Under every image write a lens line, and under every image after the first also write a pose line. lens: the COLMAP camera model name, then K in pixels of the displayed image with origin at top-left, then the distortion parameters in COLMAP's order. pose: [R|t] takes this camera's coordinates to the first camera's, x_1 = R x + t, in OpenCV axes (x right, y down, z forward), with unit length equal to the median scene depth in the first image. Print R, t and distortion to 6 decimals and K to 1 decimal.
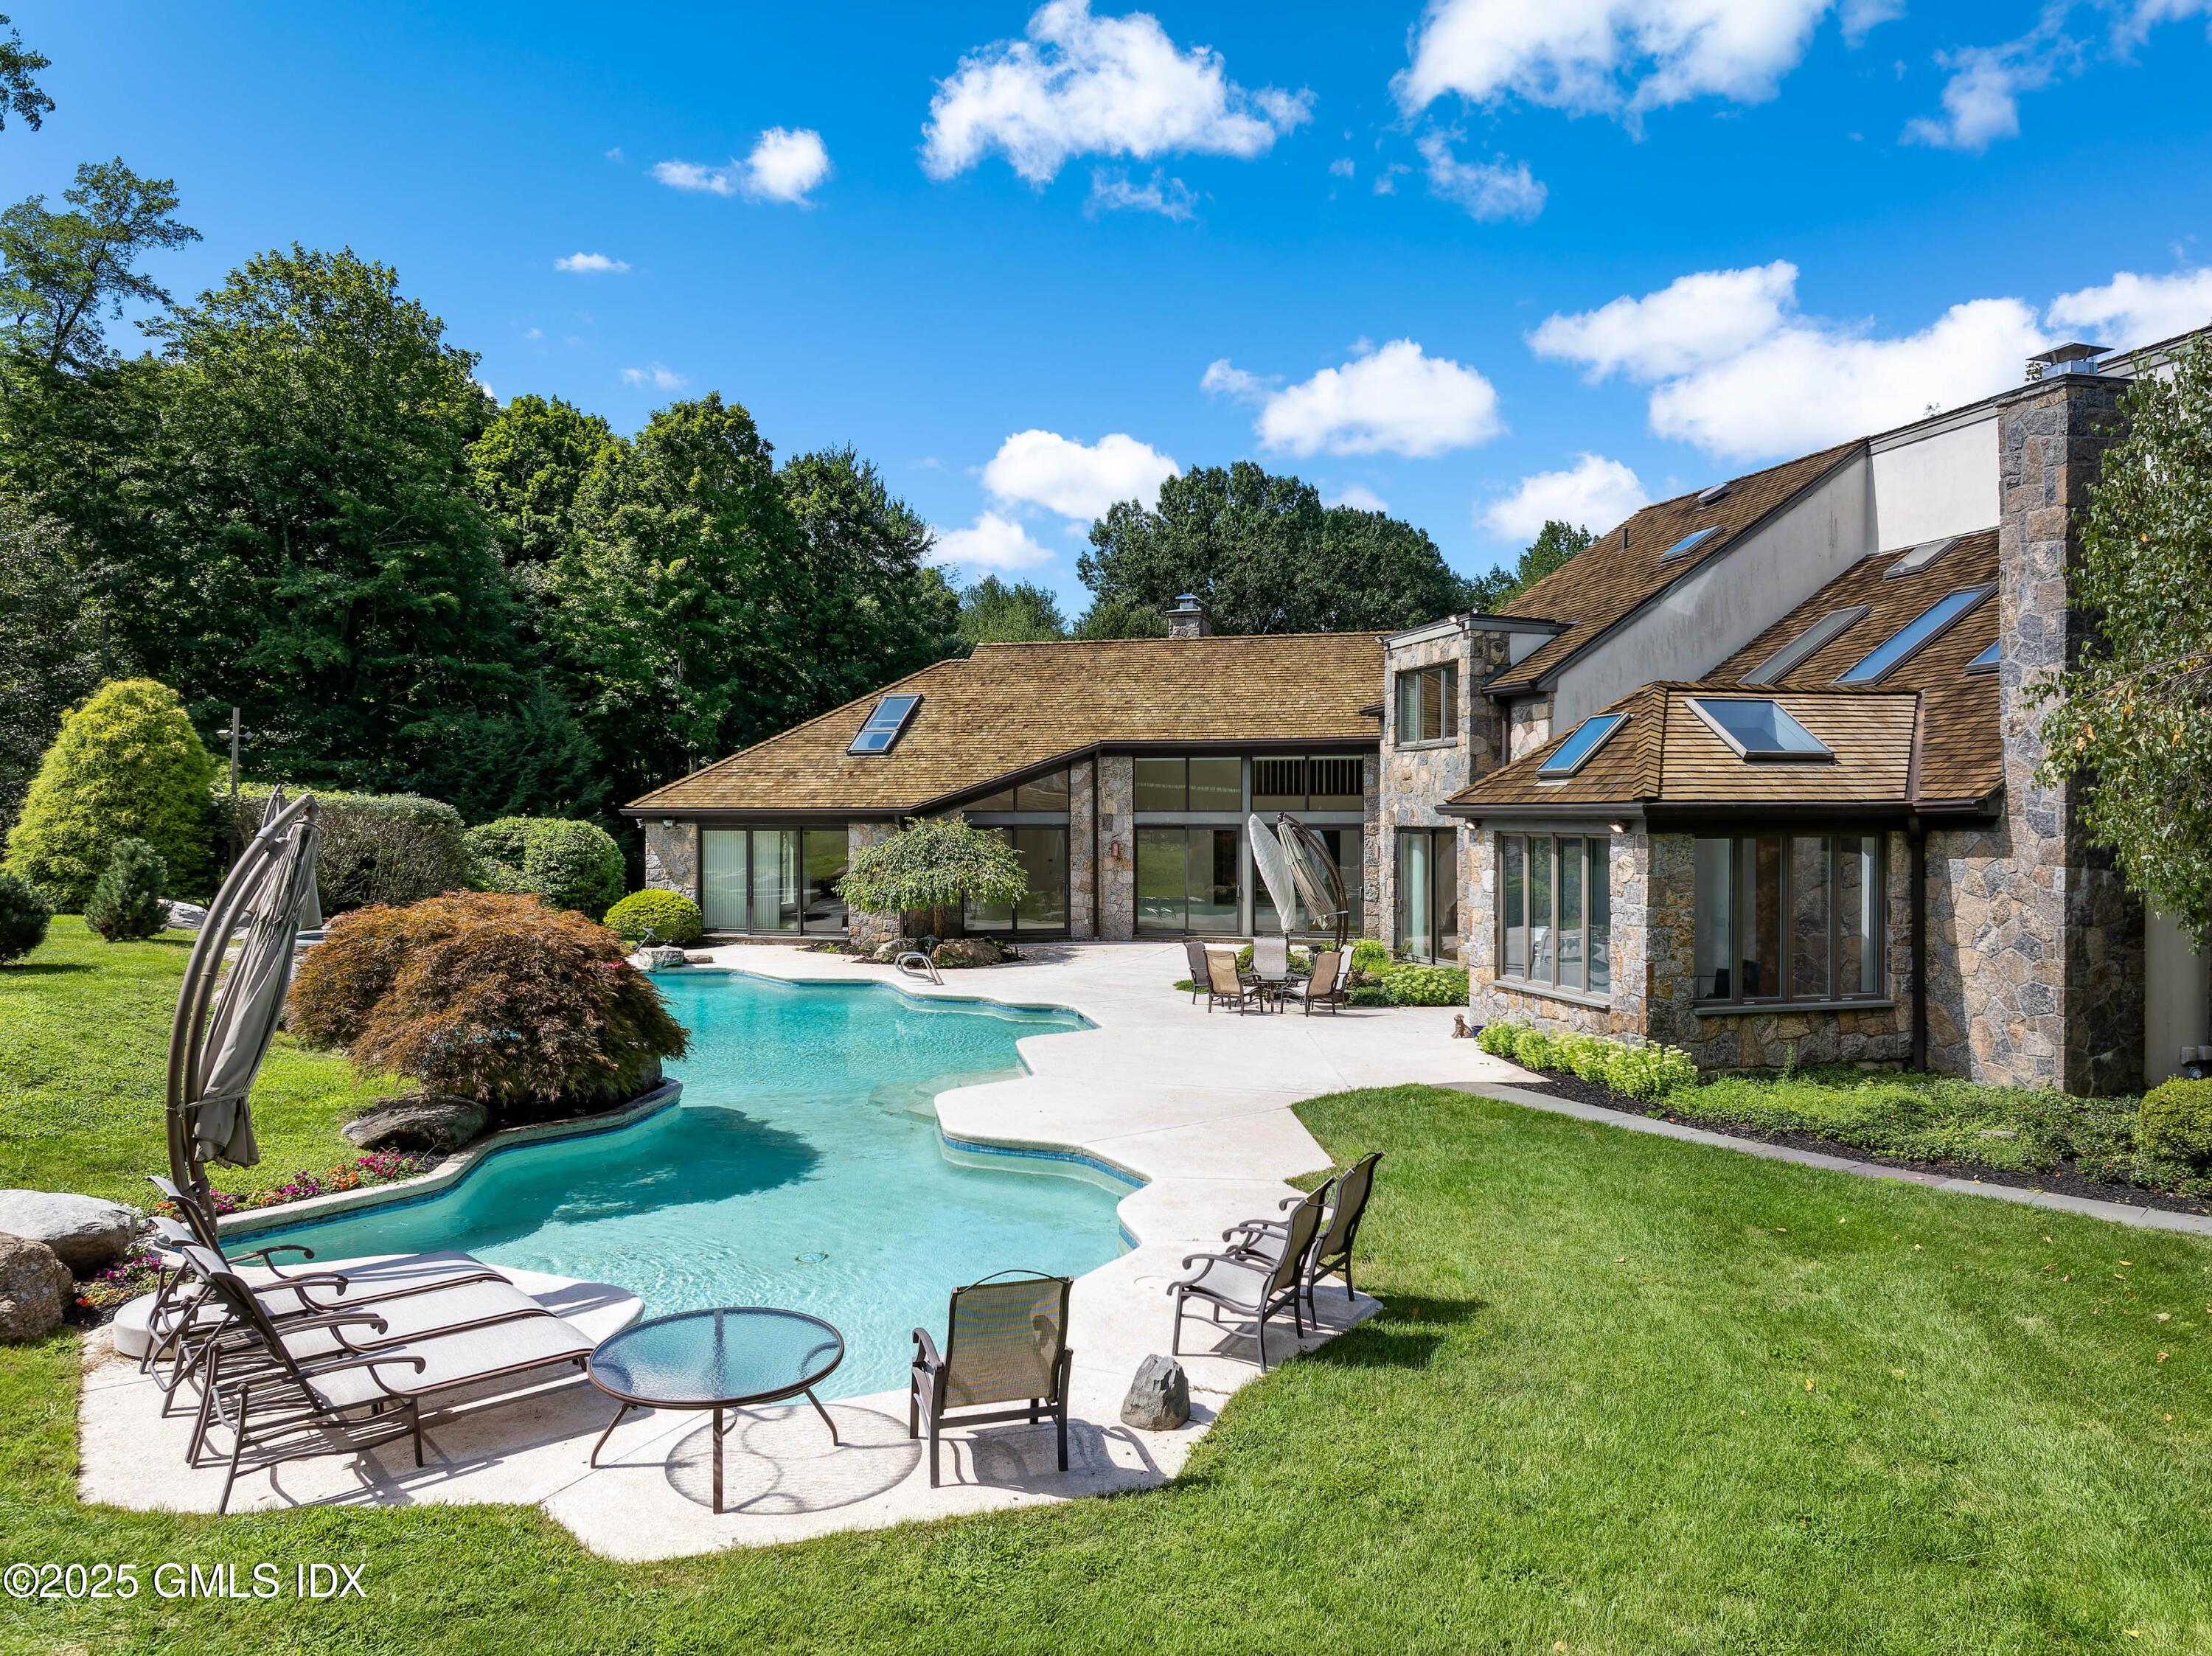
lens RADIAL K [[1522.7, 0, 1106.0], [0, 1522.7, 828.0], [0, 0, 1]] dist [-0.000779, 0.006252]
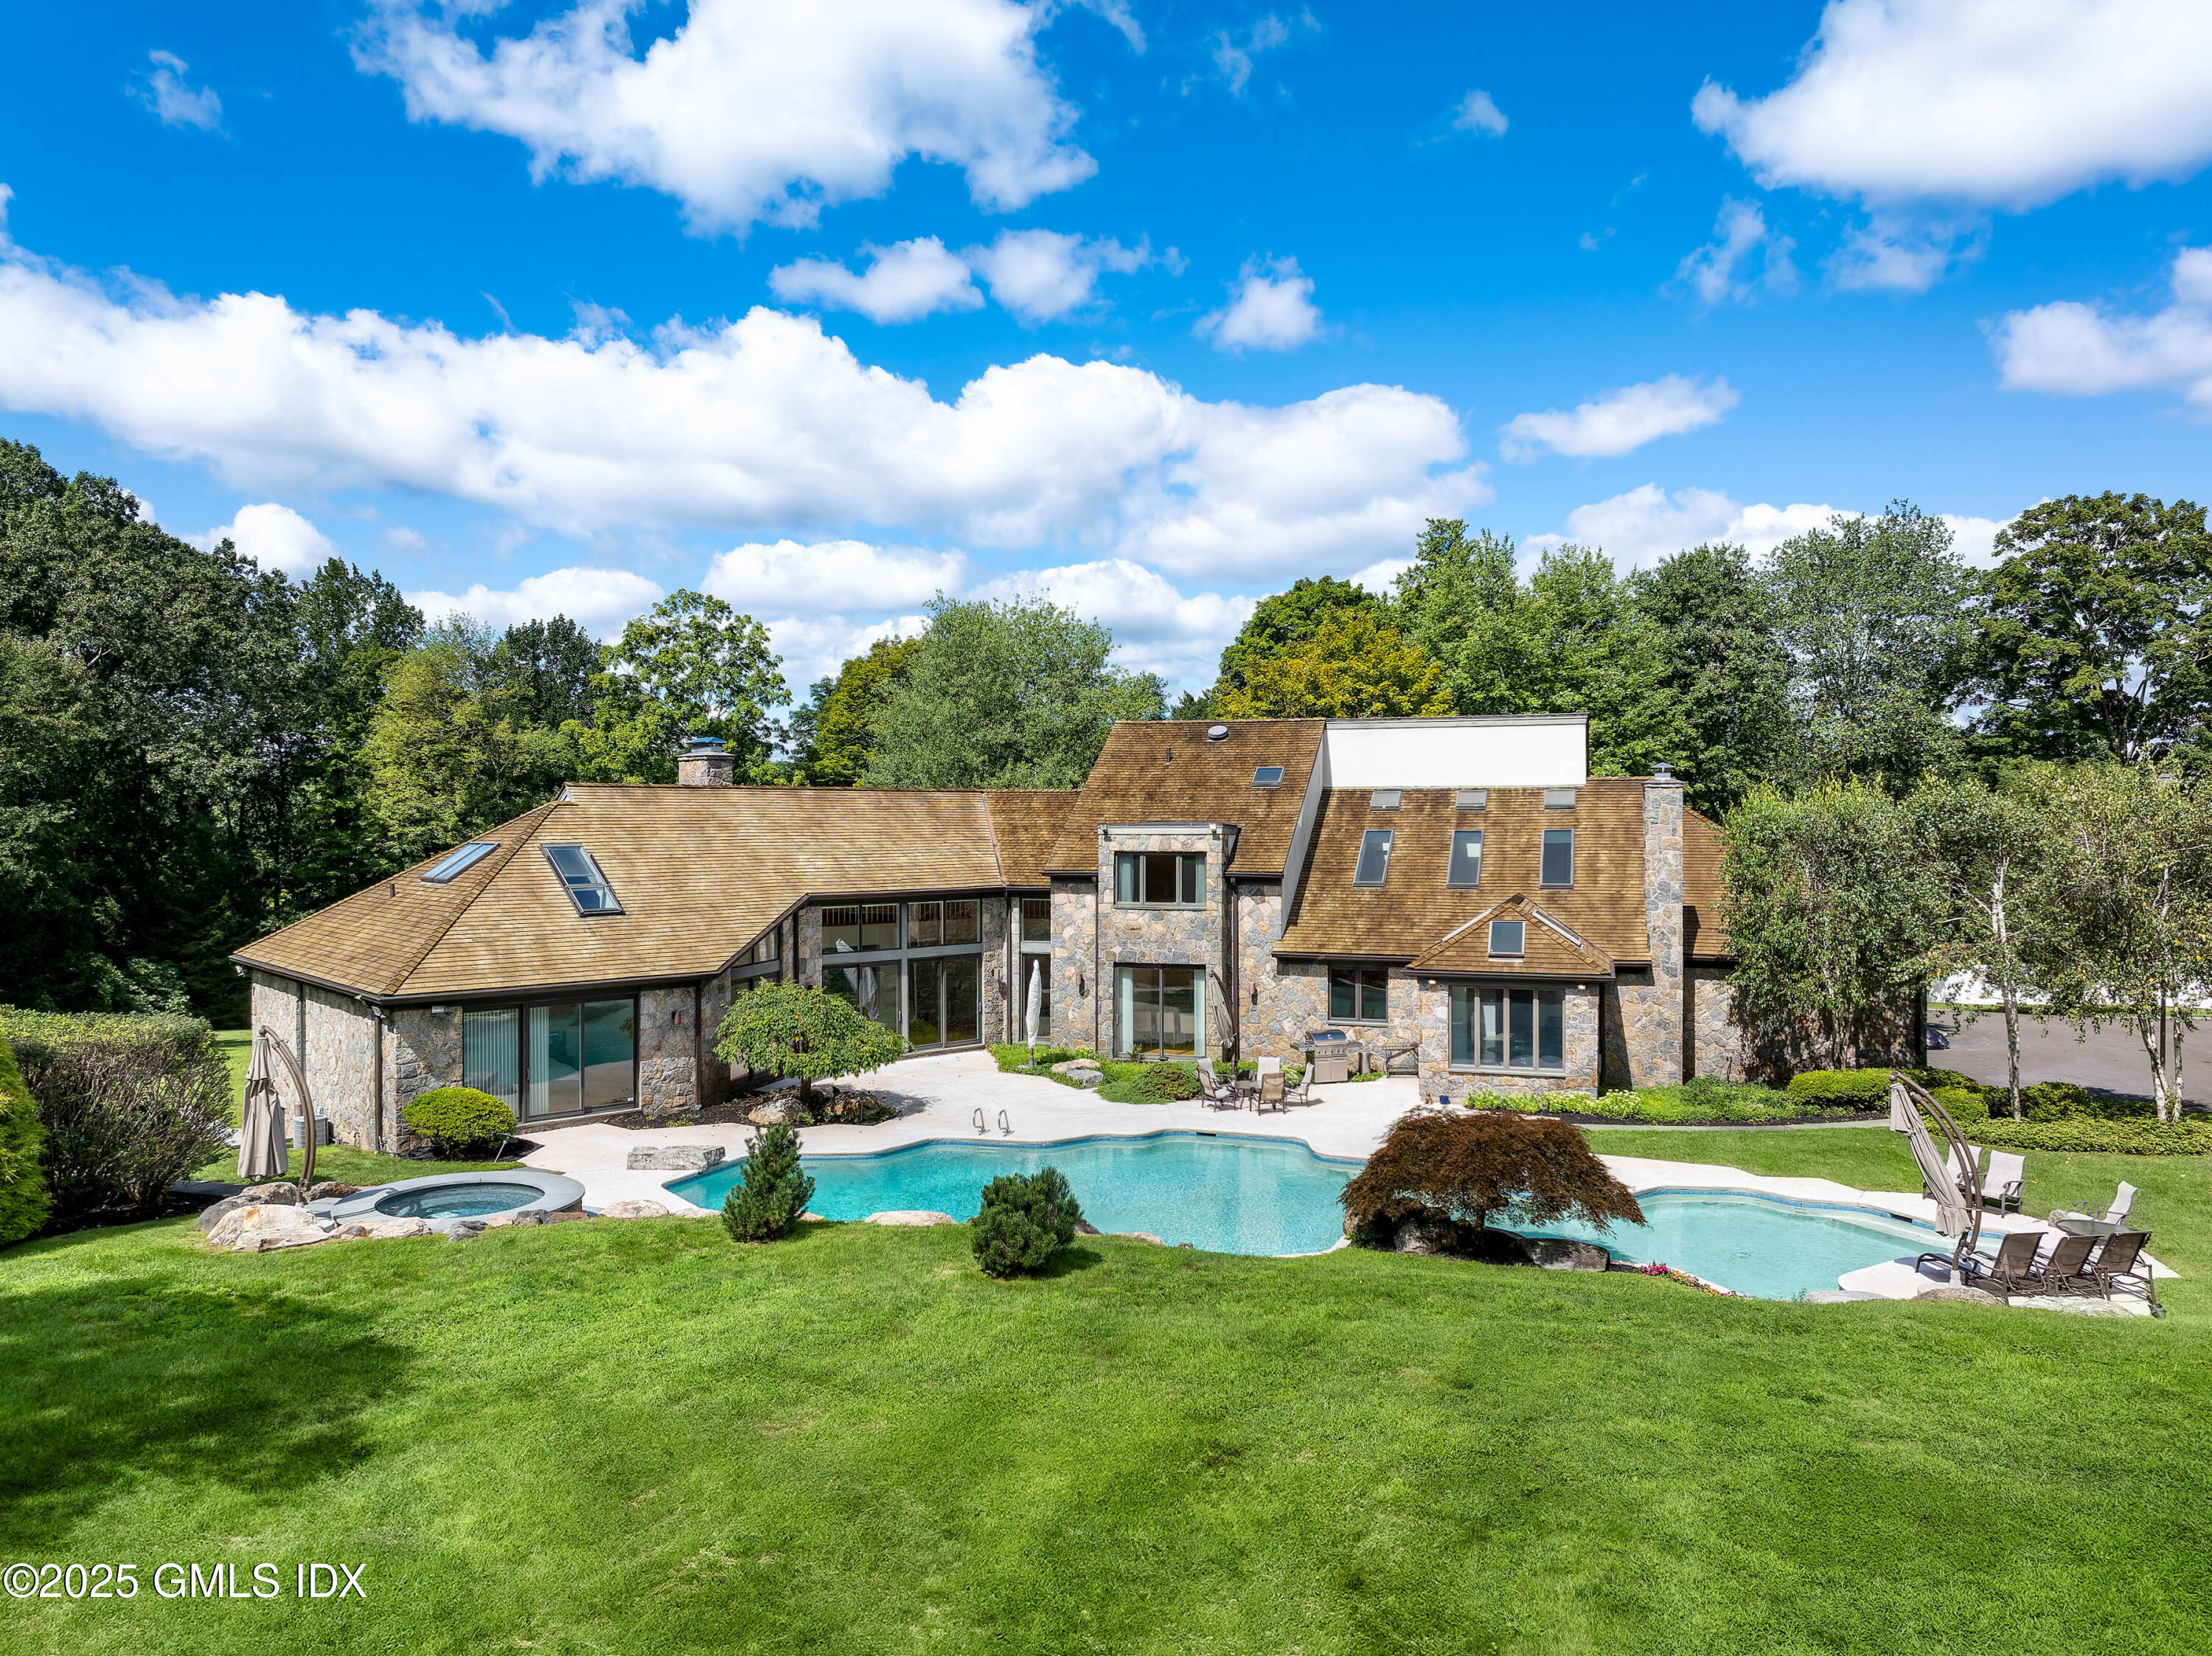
lens RADIAL K [[1522.7, 0, 1106.0], [0, 1522.7, 828.0], [0, 0, 1]] dist [-0.000779, 0.006252]
pose [[0.538456, -0.008666, 0.842609, -0.873008], [0.007398, 0.999957, 0.005557, -0.116489], [-0.842621, 0.003241, 0.538497, 0.229700]]
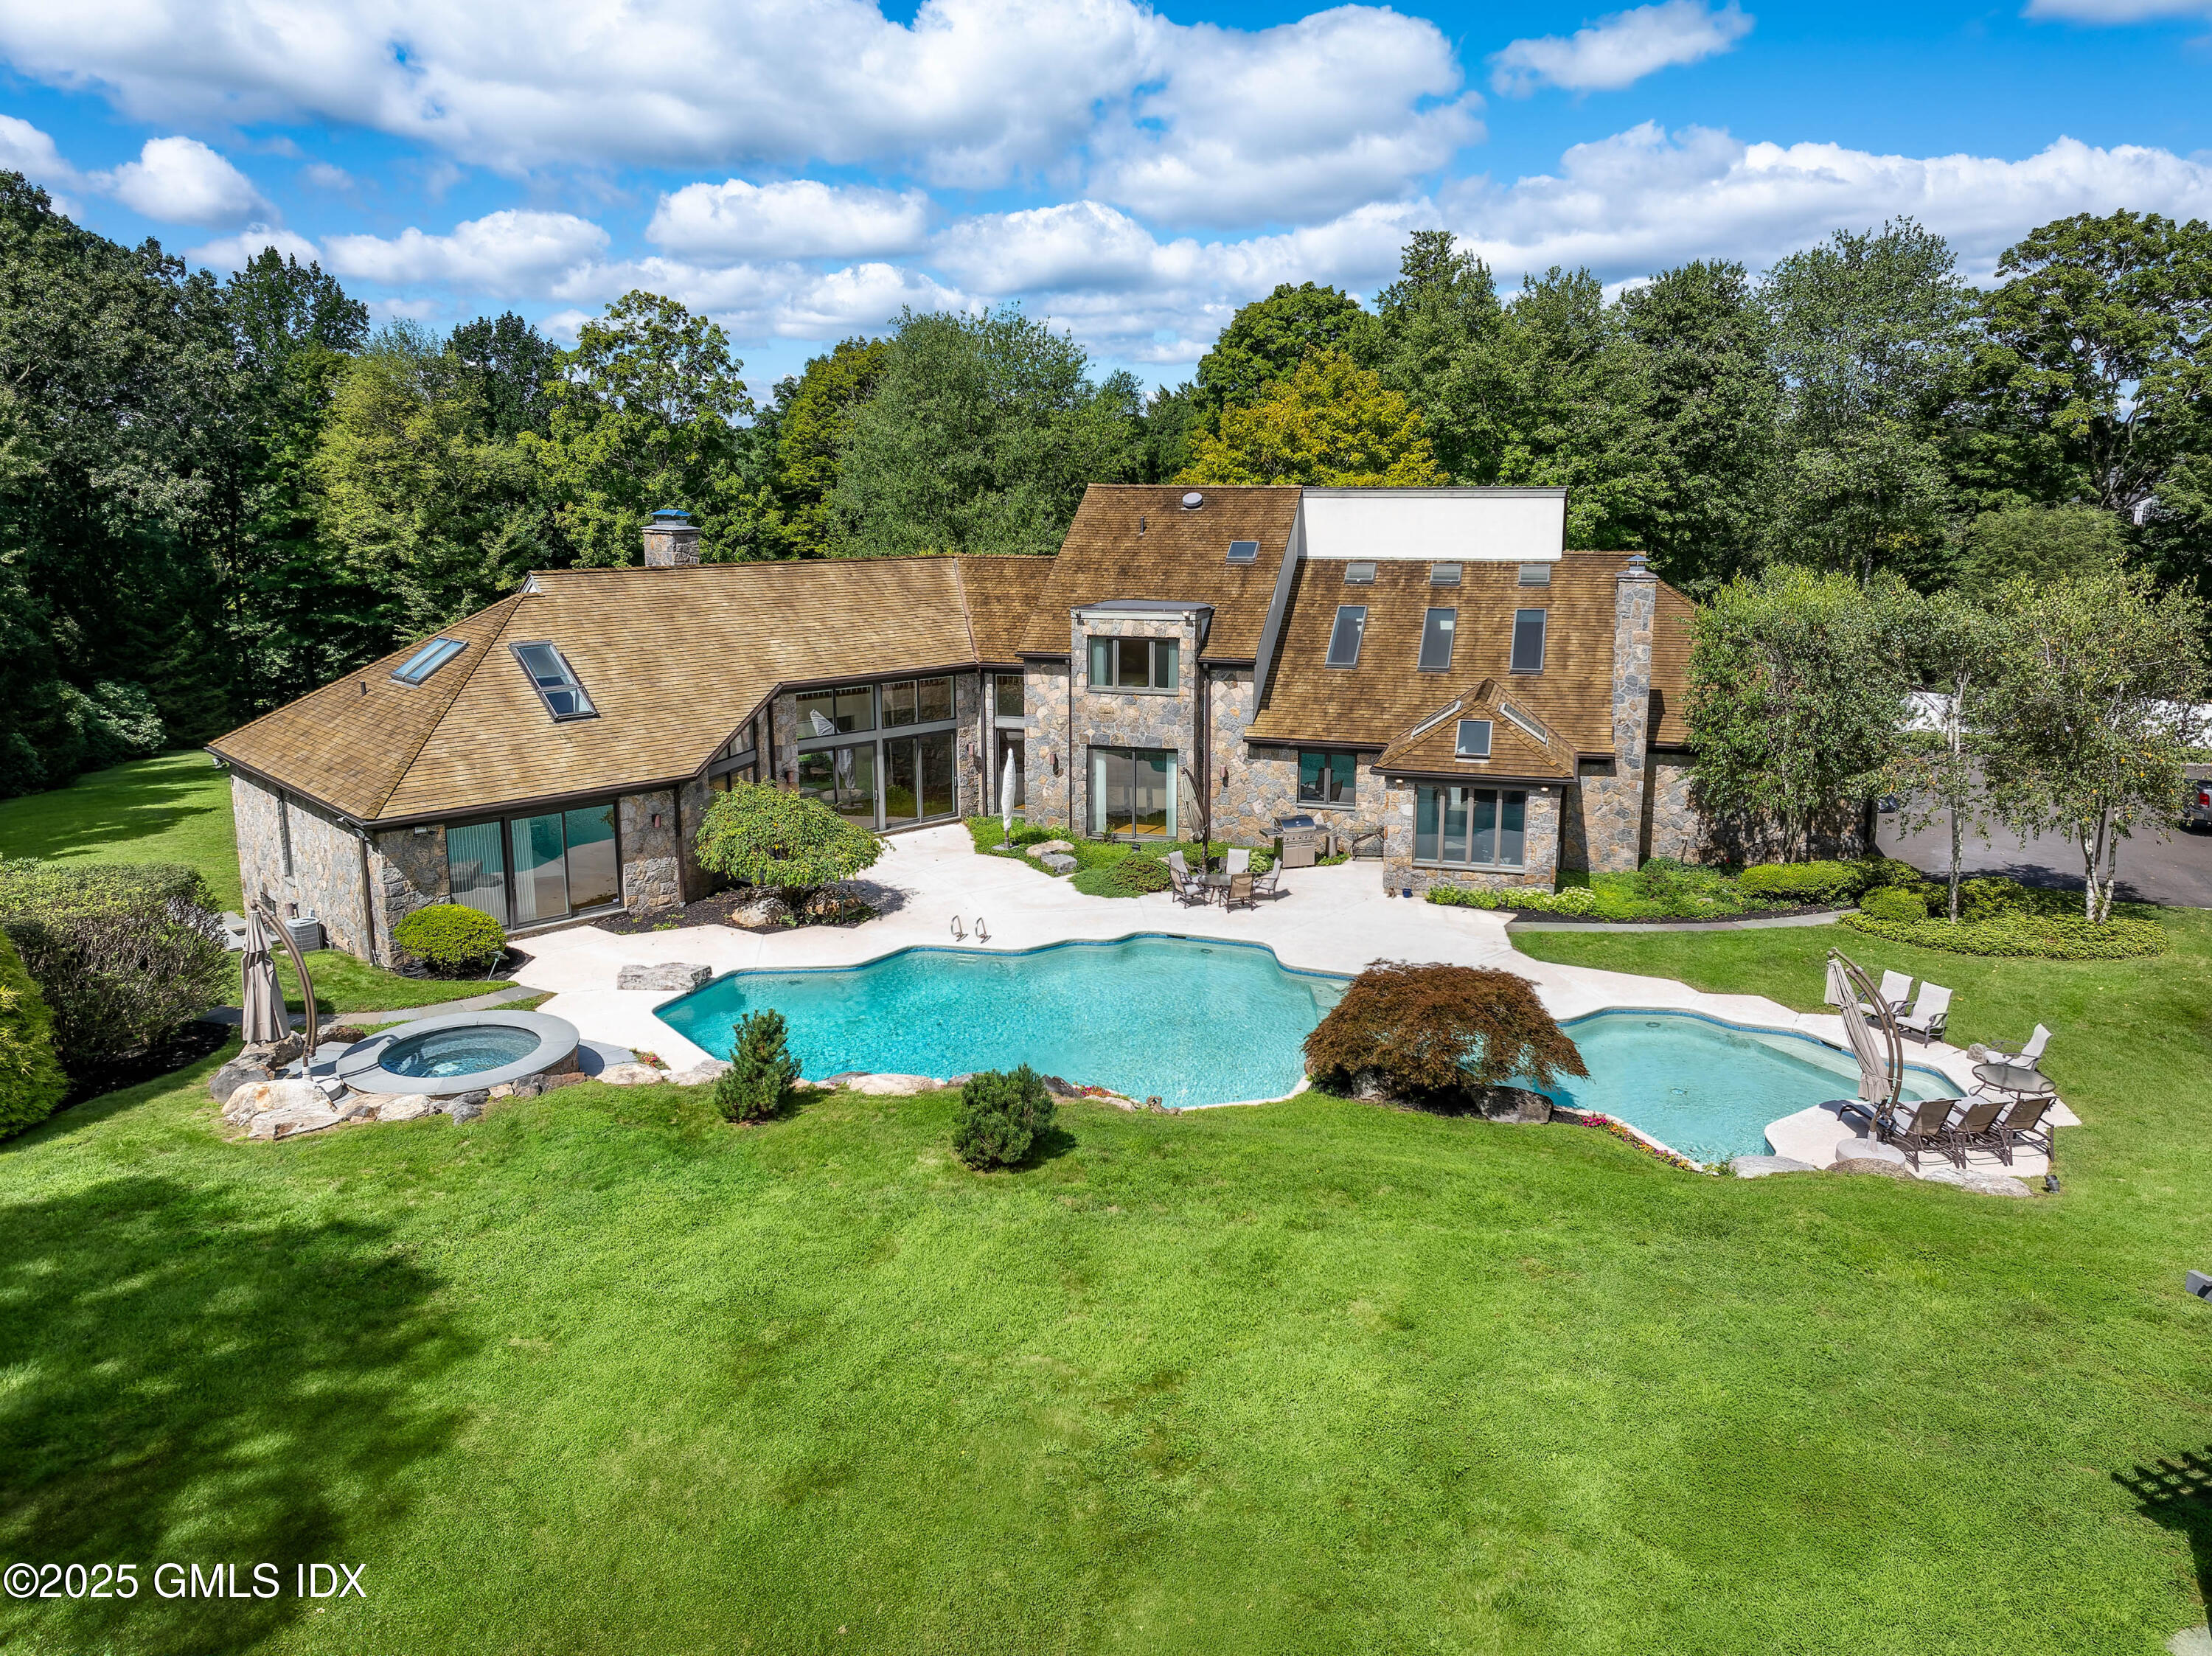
lens RADIAL K [[1526.5, 0, 1105.4], [0, 1526.5, 768.4], [0, 0, 1]] dist [0.001654, 0.002039]
pose [[0.524617, -0.160172, 0.836135, -0.872567], [0.007531, 0.982977, 0.183575, -0.211242], [-0.851305, -0.090010, 0.516892, 0.227759]]
